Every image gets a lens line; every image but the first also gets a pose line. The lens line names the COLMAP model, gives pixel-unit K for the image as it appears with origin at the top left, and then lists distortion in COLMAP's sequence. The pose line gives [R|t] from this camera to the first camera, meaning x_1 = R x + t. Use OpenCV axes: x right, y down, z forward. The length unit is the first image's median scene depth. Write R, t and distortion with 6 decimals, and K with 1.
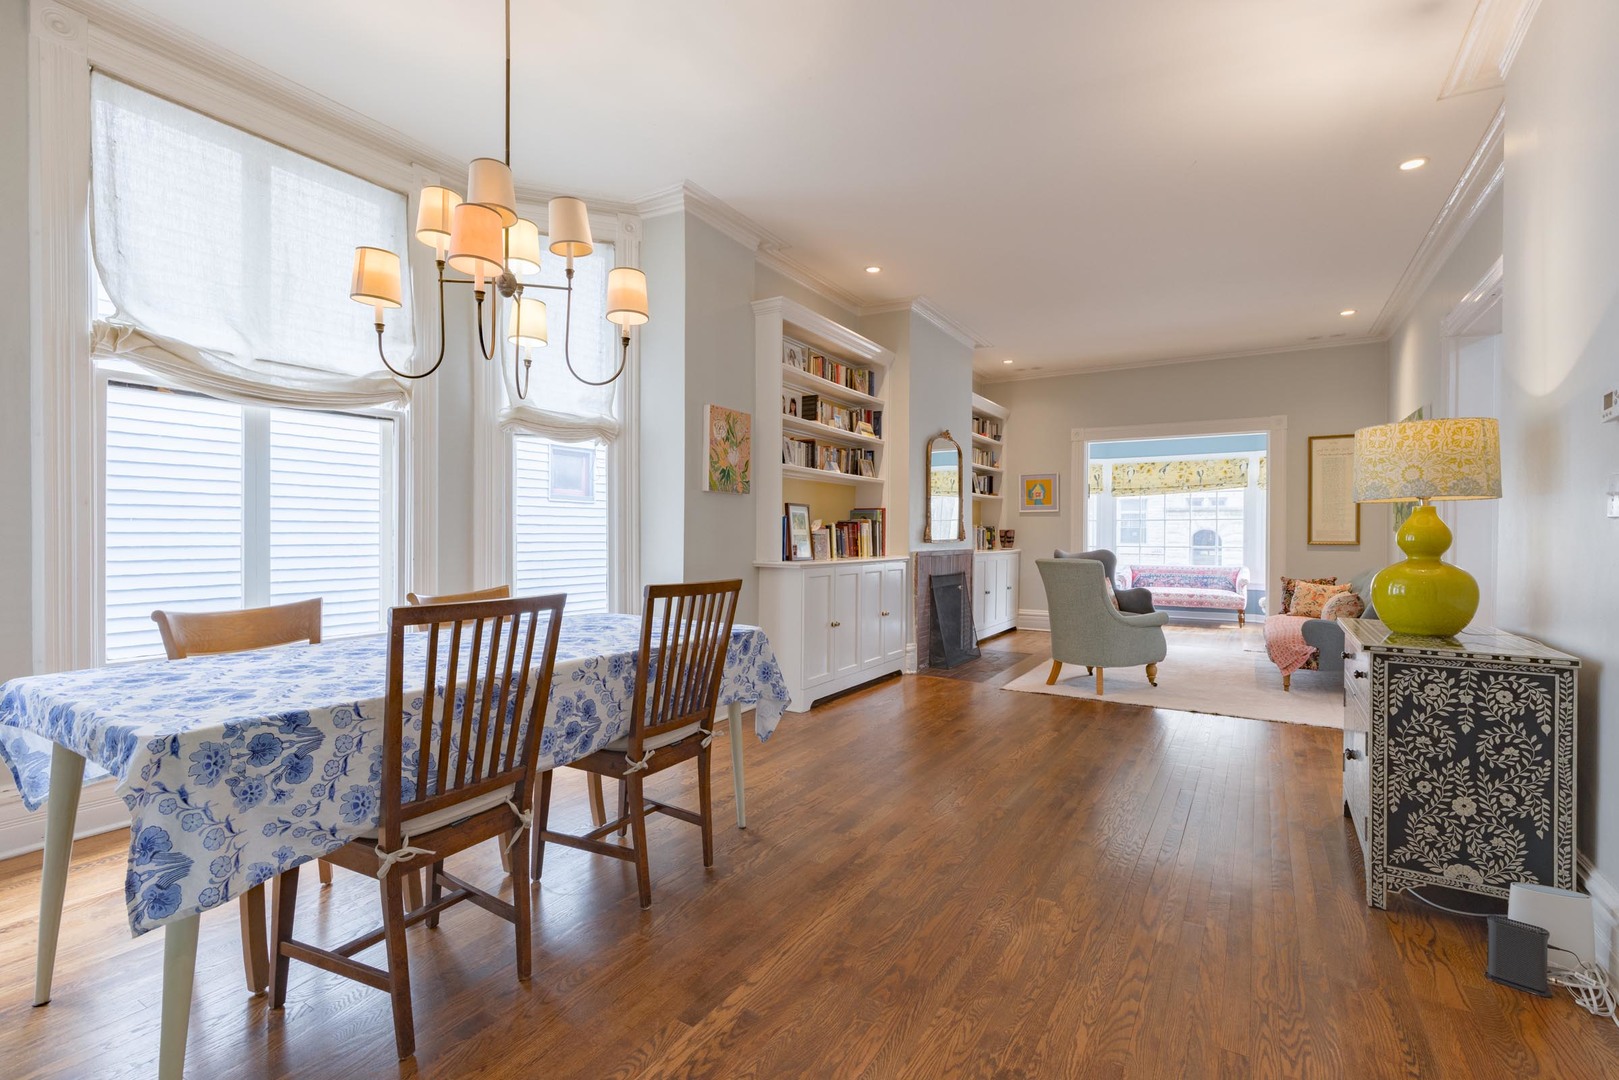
lens RADIAL K [[745.1, 0, 813.4], [0, 745.1, 537.0], [0, 0, 1]] dist [0.007397, 0.000723]
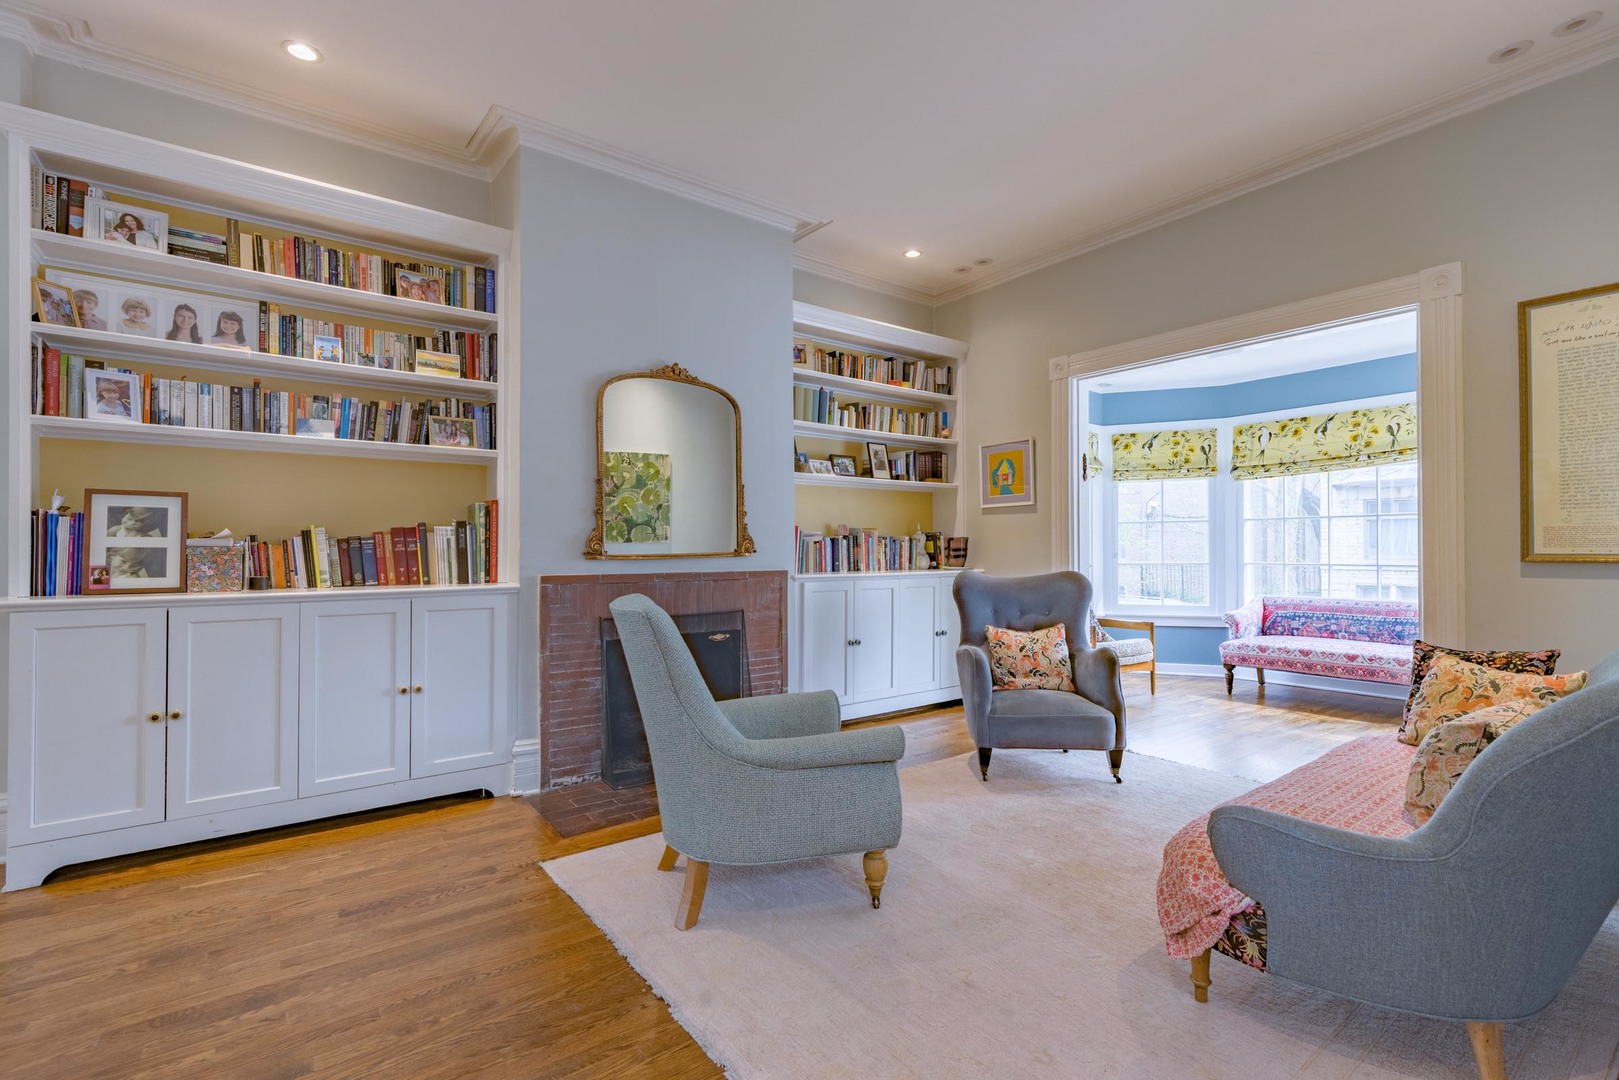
lens RADIAL K [[745.1, 0, 810.7], [0, 745.1, 536.8], [0, 0, 1]] dist [0.007397, 0.000723]
pose [[0.926469, -0.012657, -0.376158, 0.580572], [0.004957, 0.999758, -0.021431, 0.003687], [0.376339, 0.017990, 0.926308, 0.598745]]
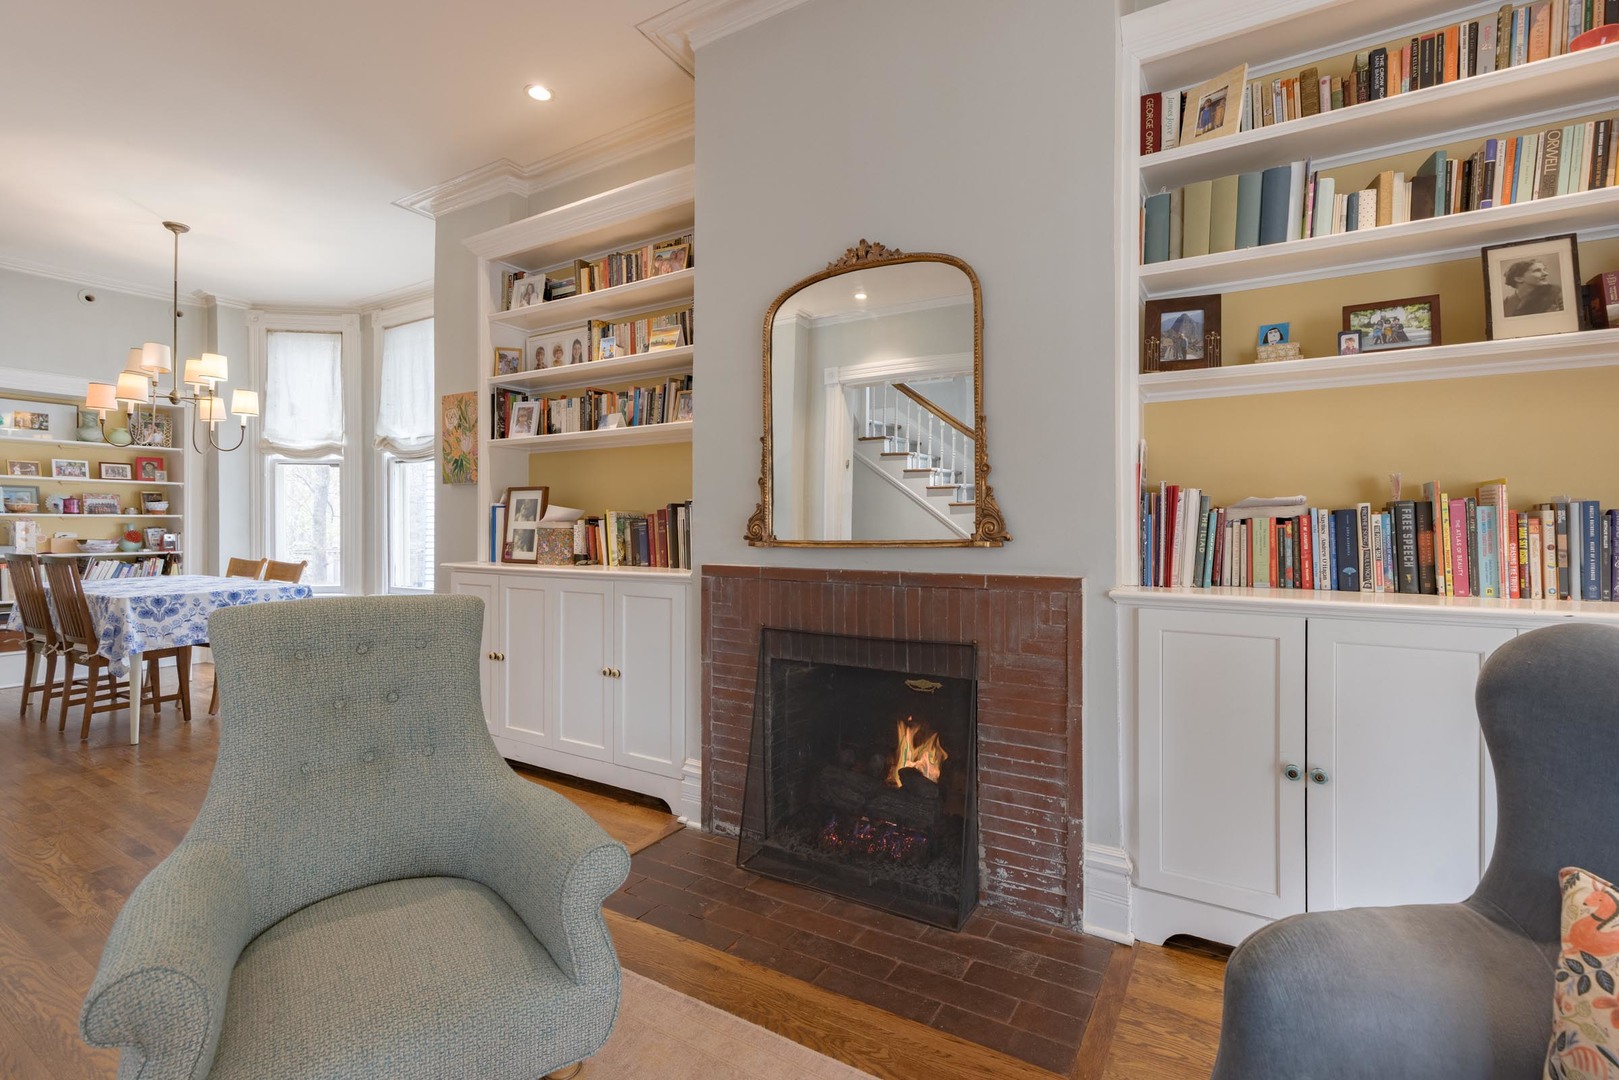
lens RADIAL K [[745.1, 0, 807.3], [0, 745.1, 527.4], [0, 0, 1]] dist [0.007397, 0.000723]
pose [[-0.017376, -0.006659, -0.999827, 0.642434], [-0.005211, 0.999965, -0.006570, -0.000689], [0.999835, 0.005096, -0.017410, 1.152486]]
